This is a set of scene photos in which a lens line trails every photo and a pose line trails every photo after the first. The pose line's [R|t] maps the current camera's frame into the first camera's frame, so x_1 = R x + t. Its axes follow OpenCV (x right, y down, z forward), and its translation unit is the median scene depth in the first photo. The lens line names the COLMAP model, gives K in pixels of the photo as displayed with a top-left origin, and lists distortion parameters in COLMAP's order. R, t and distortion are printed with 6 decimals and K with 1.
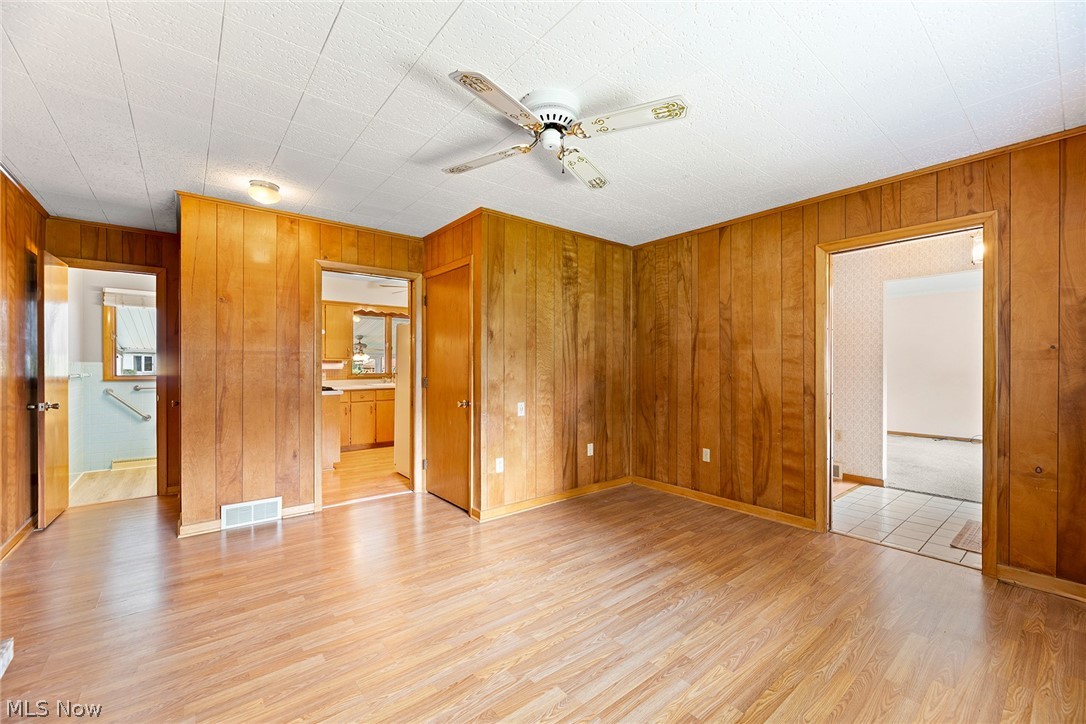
lens RADIAL K [[443.9, 0, 544.5], [0, 443.9, 365.1], [0, 0, 1]] dist [-0.002583, 0.000570]
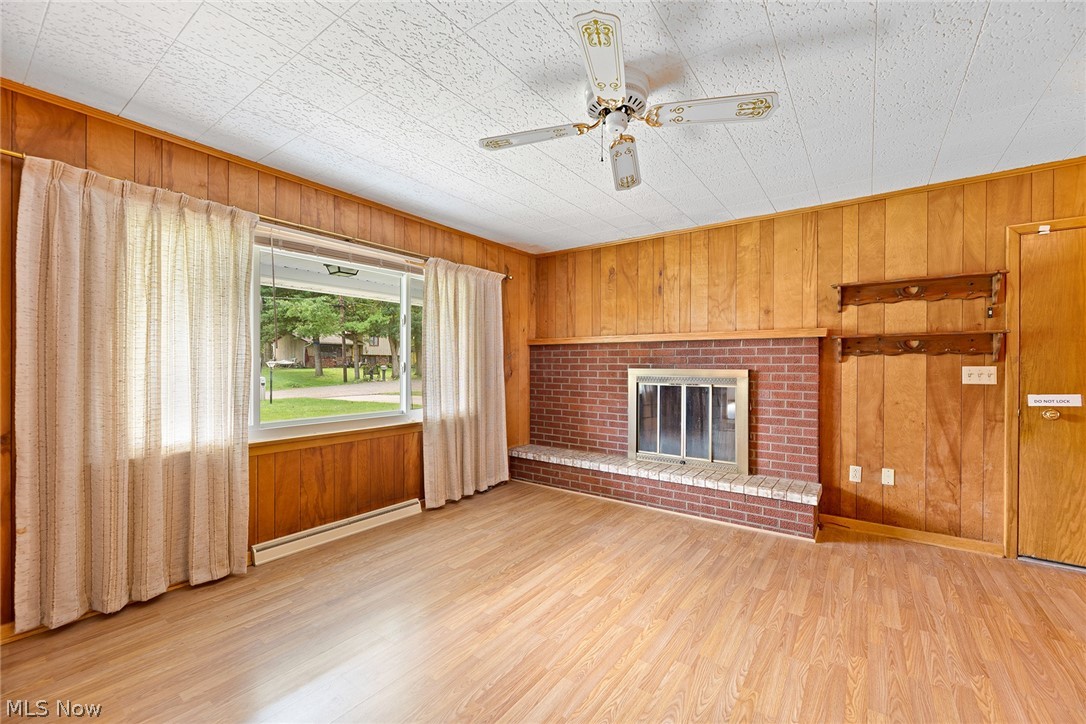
lens RADIAL K [[443.9, 0, 546.0], [0, 443.9, 364.6], [0, 0, 1]] dist [-0.002583, 0.000570]
pose [[-0.965734, 0.000600, -0.259532, 0.433167], [0.000832, 0.999999, -0.000788, -0.000345], [0.259532, -0.000977, -0.965734, 2.040925]]
